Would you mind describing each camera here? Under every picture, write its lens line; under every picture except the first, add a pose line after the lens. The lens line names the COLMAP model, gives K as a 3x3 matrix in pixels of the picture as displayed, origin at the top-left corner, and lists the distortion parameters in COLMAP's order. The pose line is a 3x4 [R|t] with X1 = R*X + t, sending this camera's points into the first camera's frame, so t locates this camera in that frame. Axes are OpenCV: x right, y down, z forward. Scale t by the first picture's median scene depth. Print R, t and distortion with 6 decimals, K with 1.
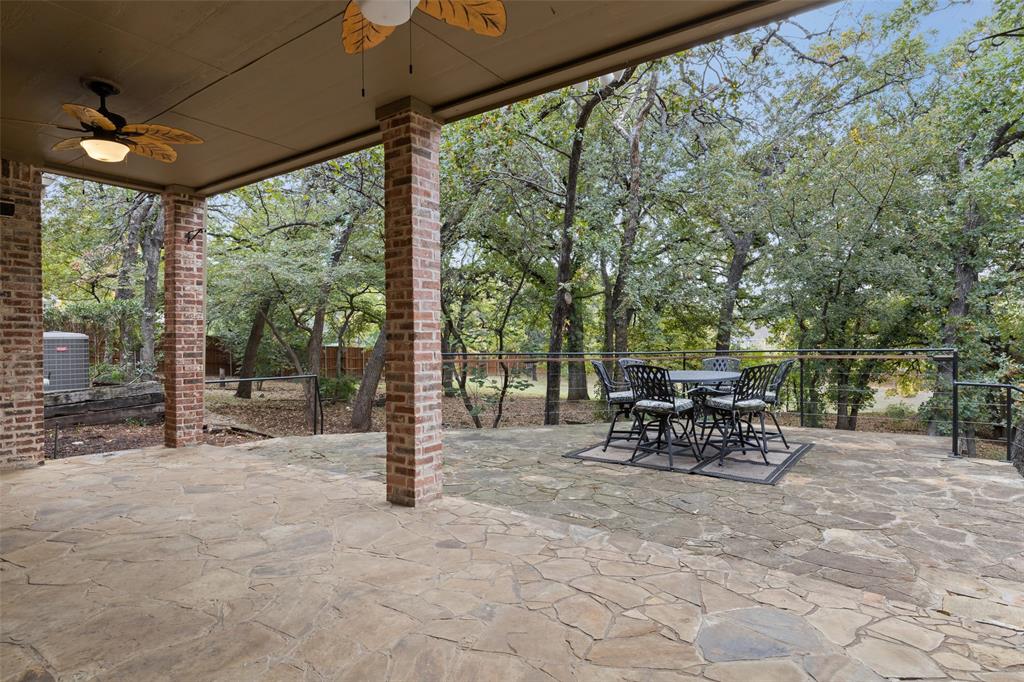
lens RADIAL K [[542.9, 0, 515.9], [0, 542.9, 348.7], [0, 0, 1]] dist [0.001747, -0.002499]
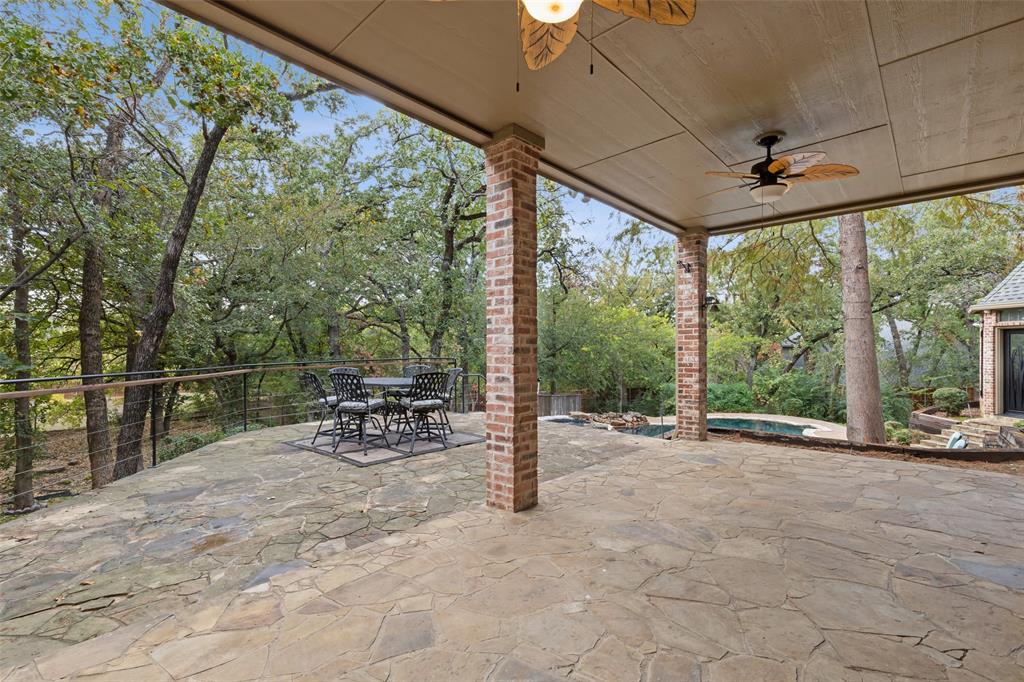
lens RADIAL K [[460.7, 0, 514.6], [0, 460.7, 338.0], [0, 0, 1]] dist [0.001678, 0.000139]
pose [[0.120919, 0.022910, 0.992398, -1.112892], [0.010412, 0.999649, -0.024346, -0.024443], [-0.992608, 0.013277, 0.120638, 0.910221]]
